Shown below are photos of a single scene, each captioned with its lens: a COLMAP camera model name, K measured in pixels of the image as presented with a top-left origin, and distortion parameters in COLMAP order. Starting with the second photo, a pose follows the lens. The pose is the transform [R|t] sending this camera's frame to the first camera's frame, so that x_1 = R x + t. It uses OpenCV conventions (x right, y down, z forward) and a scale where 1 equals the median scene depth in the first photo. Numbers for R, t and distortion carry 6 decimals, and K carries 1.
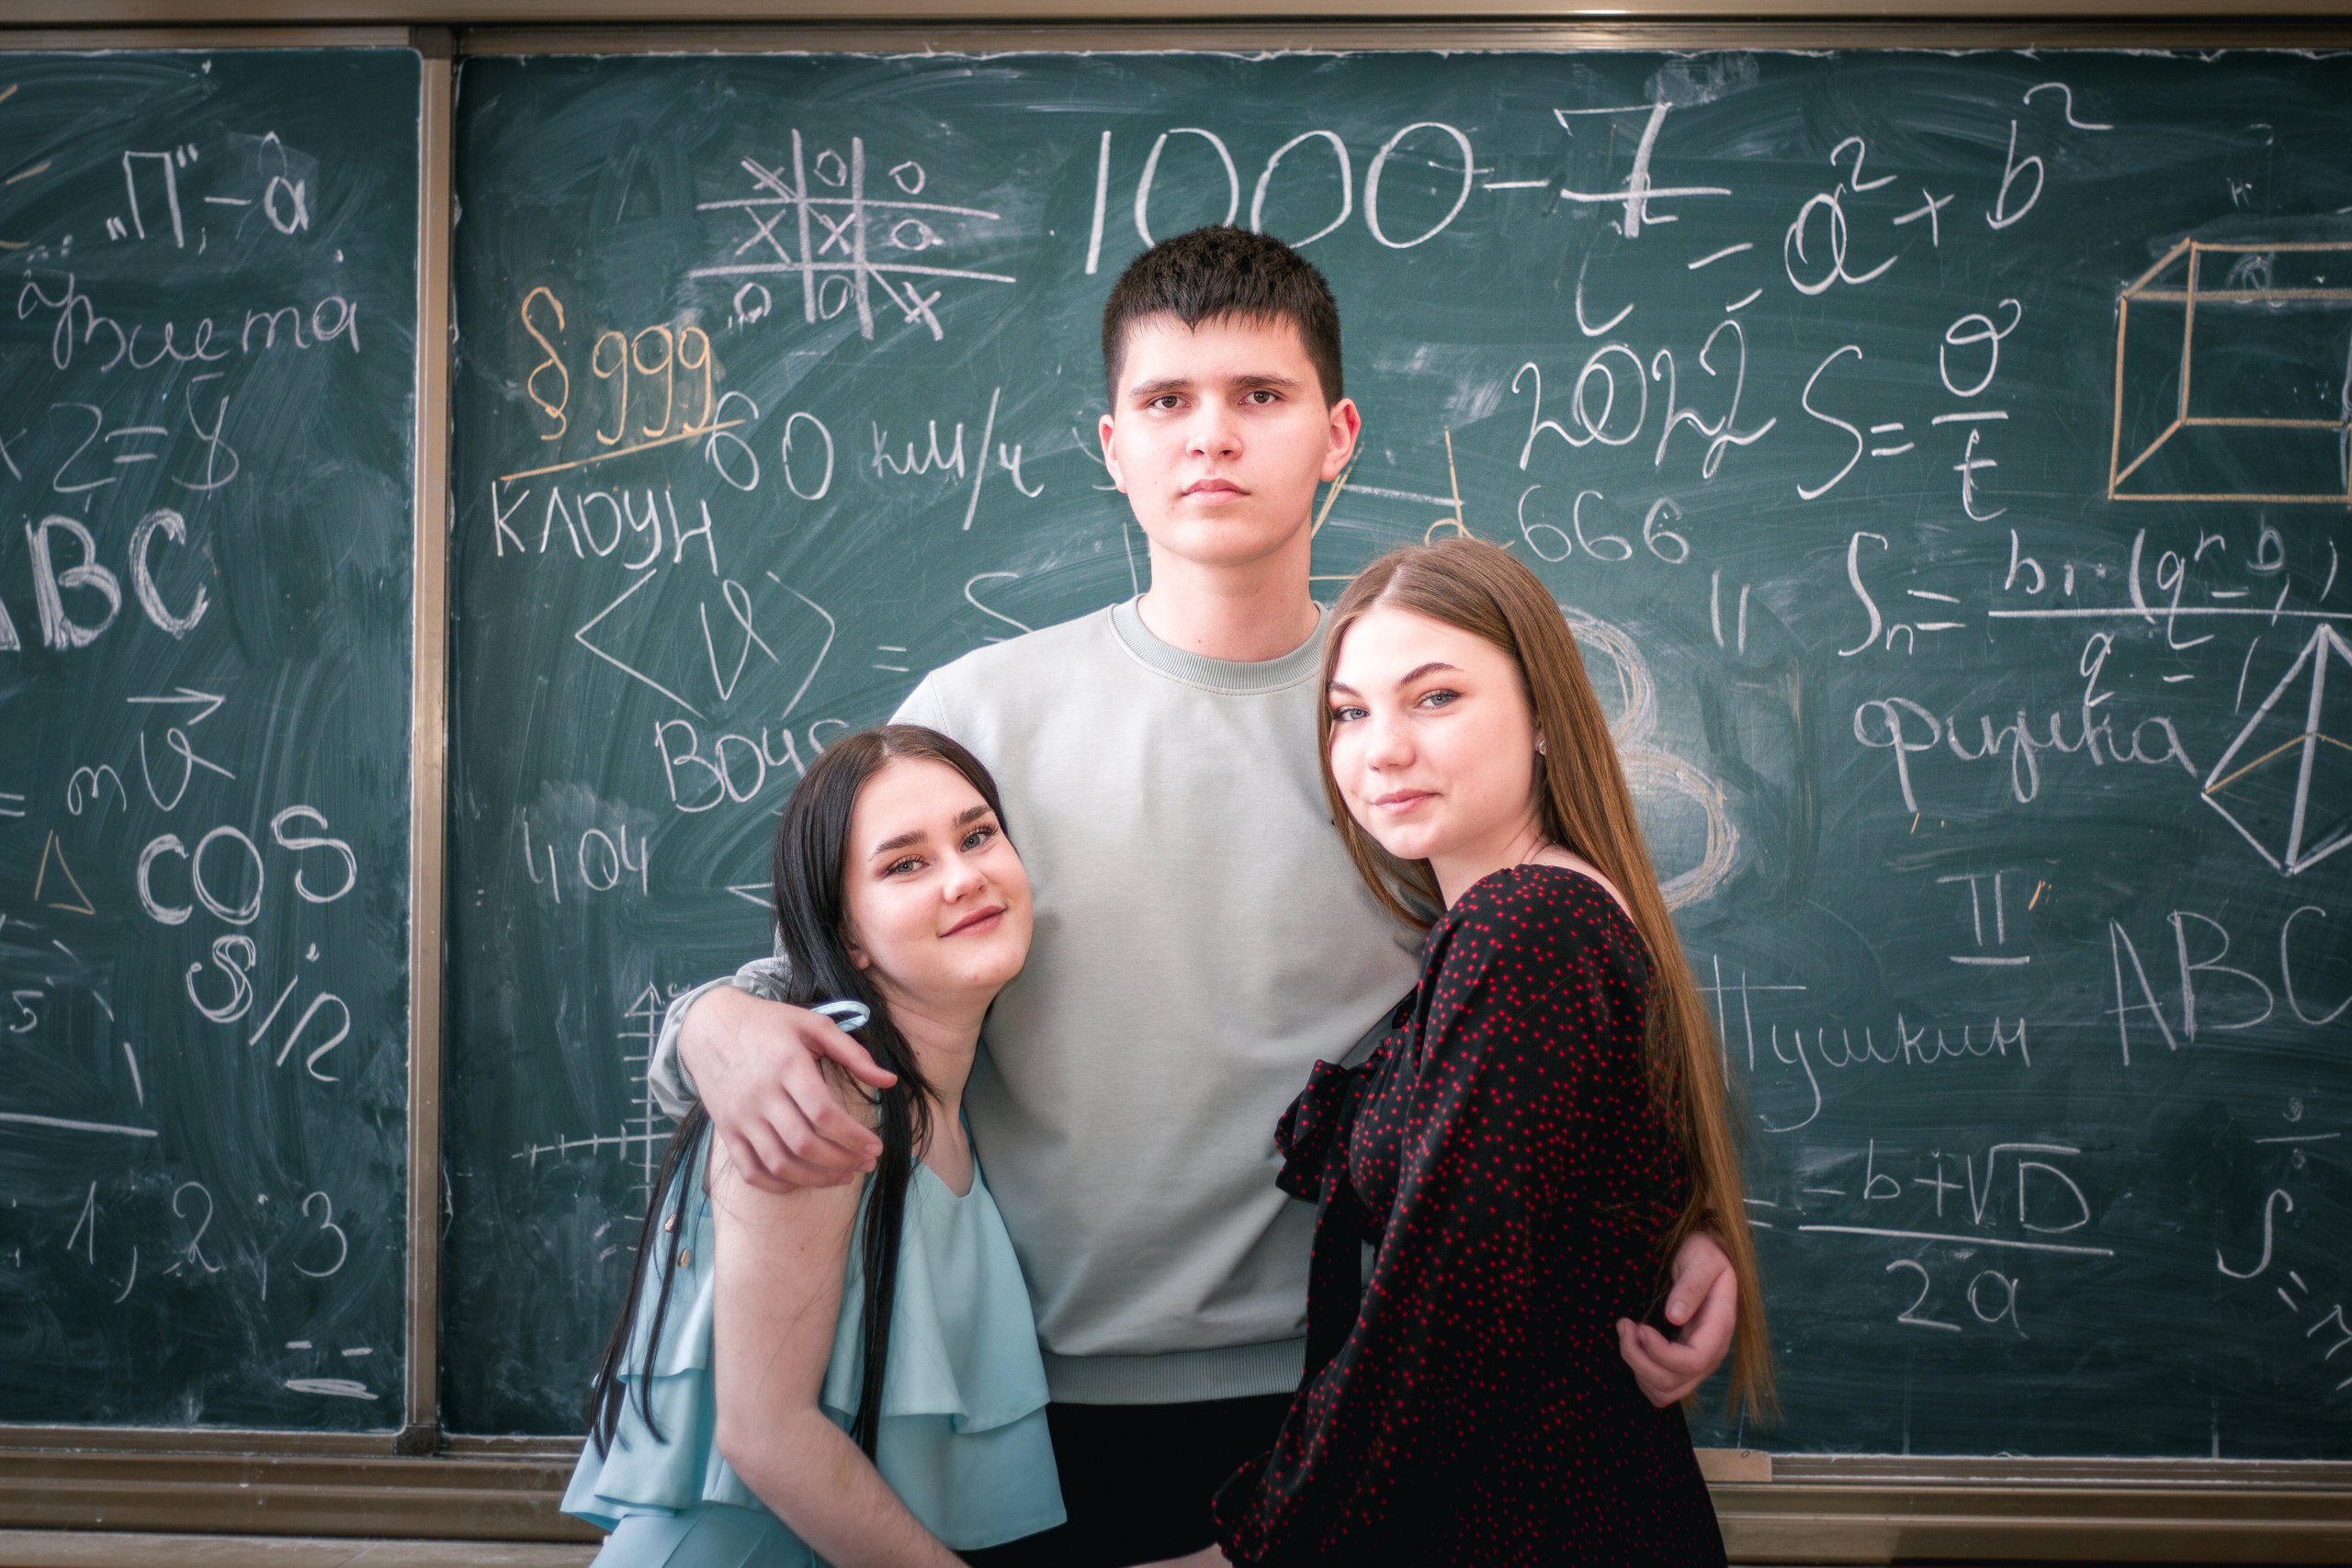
lens RADIAL K [[5512.2, 0, 1176.0], [0, 5512.2, 784.0], [0, 0, 1]] dist [-0.110753, 0.051052]
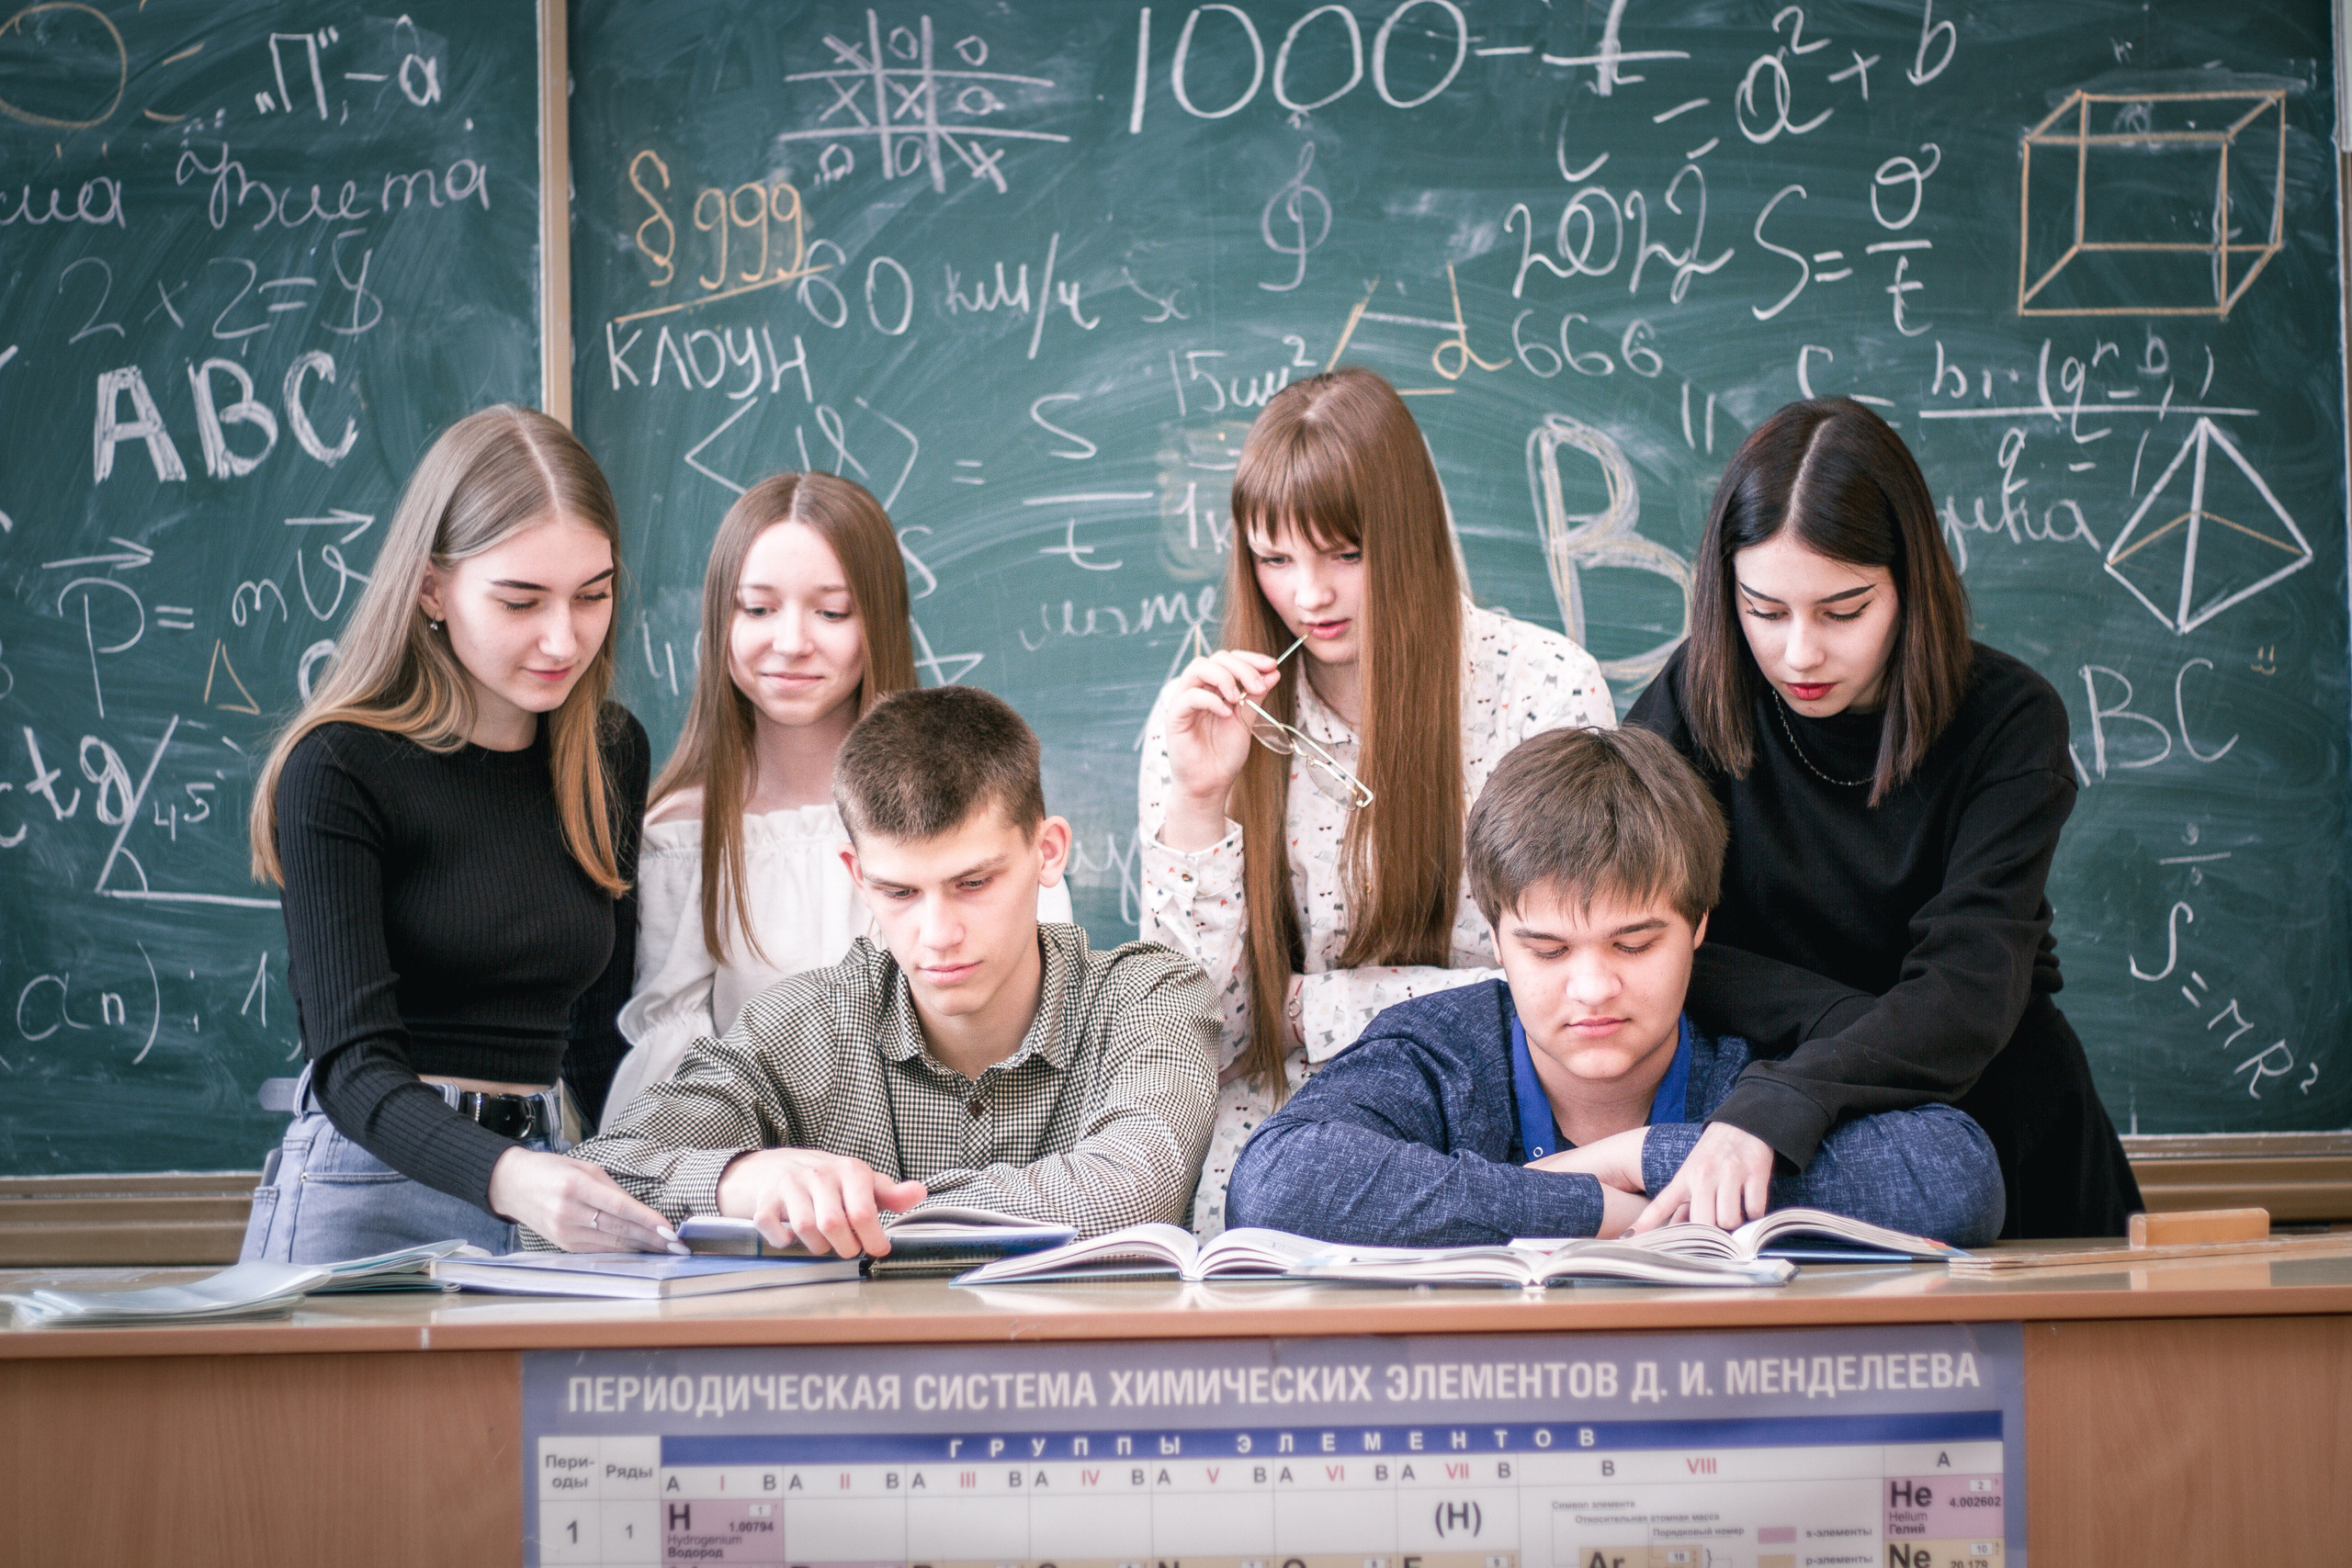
lens RADIAL K [[5512.2, 0, 1176.0], [0, 5512.2, 784.0], [0, 0, 1]] dist [-0.110753, 0.051052]
pose [[0.993677, -0.022817, 0.109932, -0.135397], [0.024452, 0.999609, -0.013550, 0.057941], [-0.109580, 0.016153, 0.993847, -0.133010]]
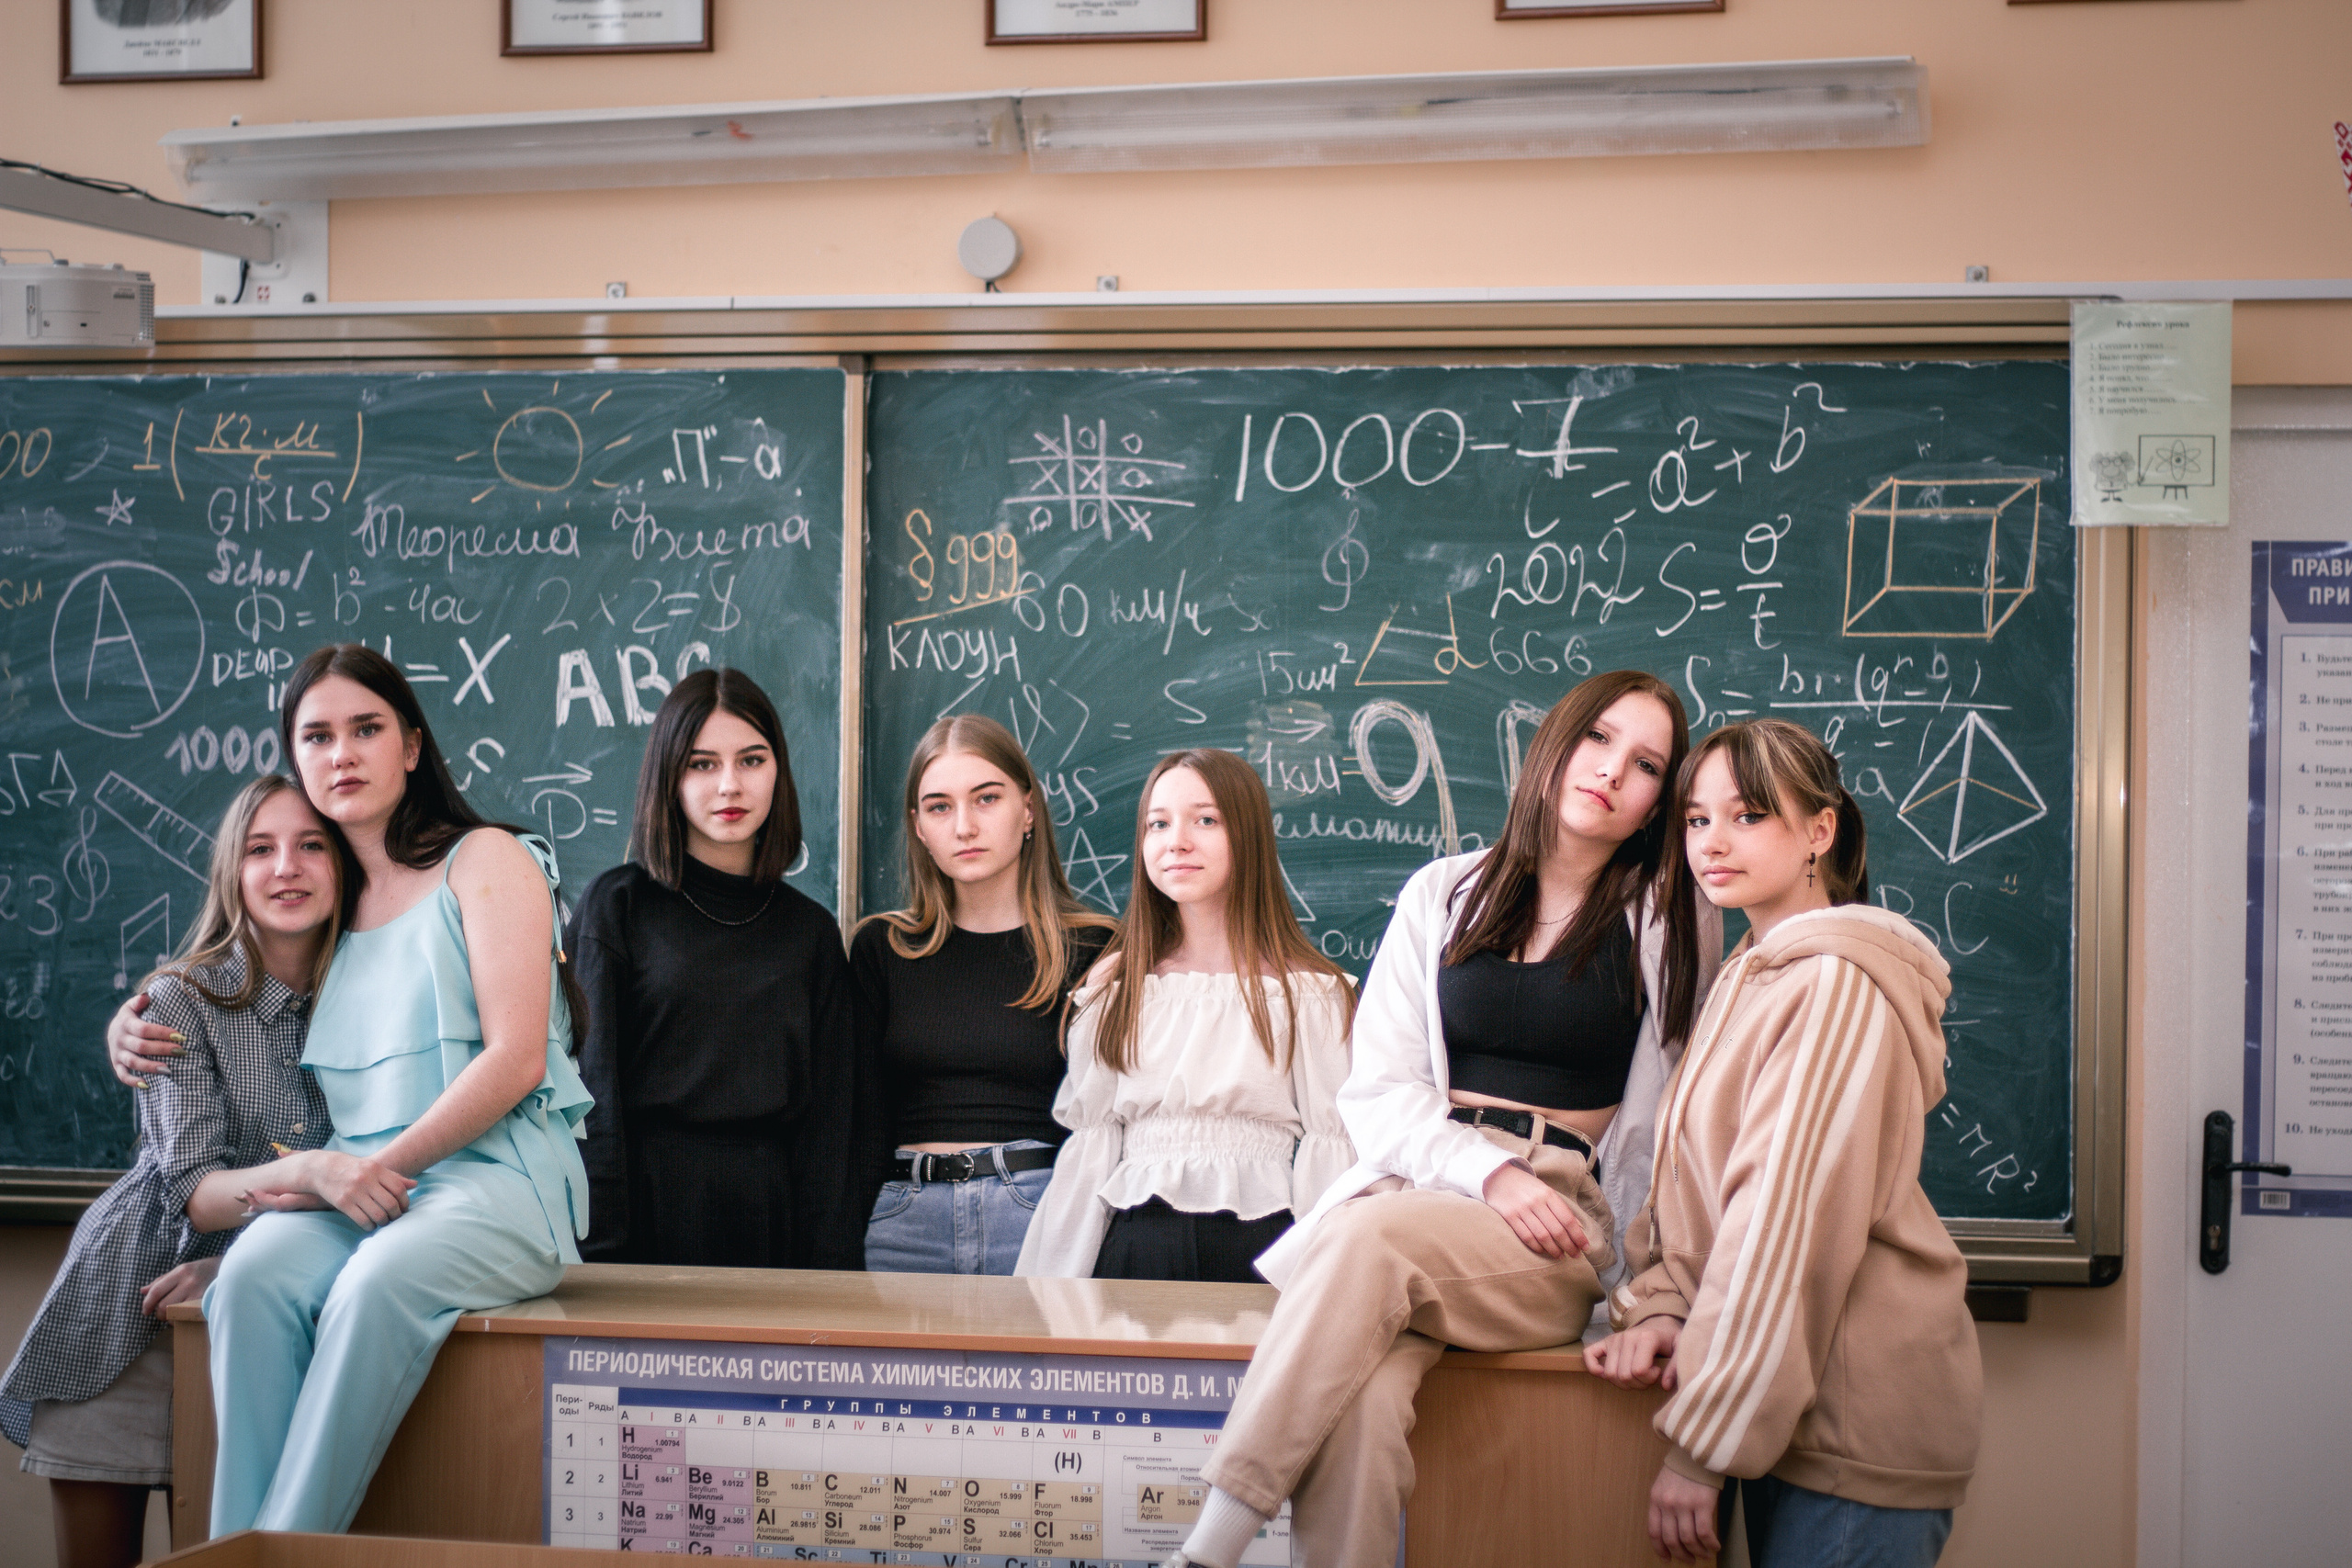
lens RADIAL K [[5512.2, 0, 1176.0], [0, 5512.2, 784.0], [0, 0, 1]] dist [-0.110753, 0.051052]
pose [[0.989150, 0.001273, -0.146907, 0.210982], [0.000002, 0.999962, 0.008679, -0.021239], [0.146912, -0.008585, 0.989112, -0.656281]]
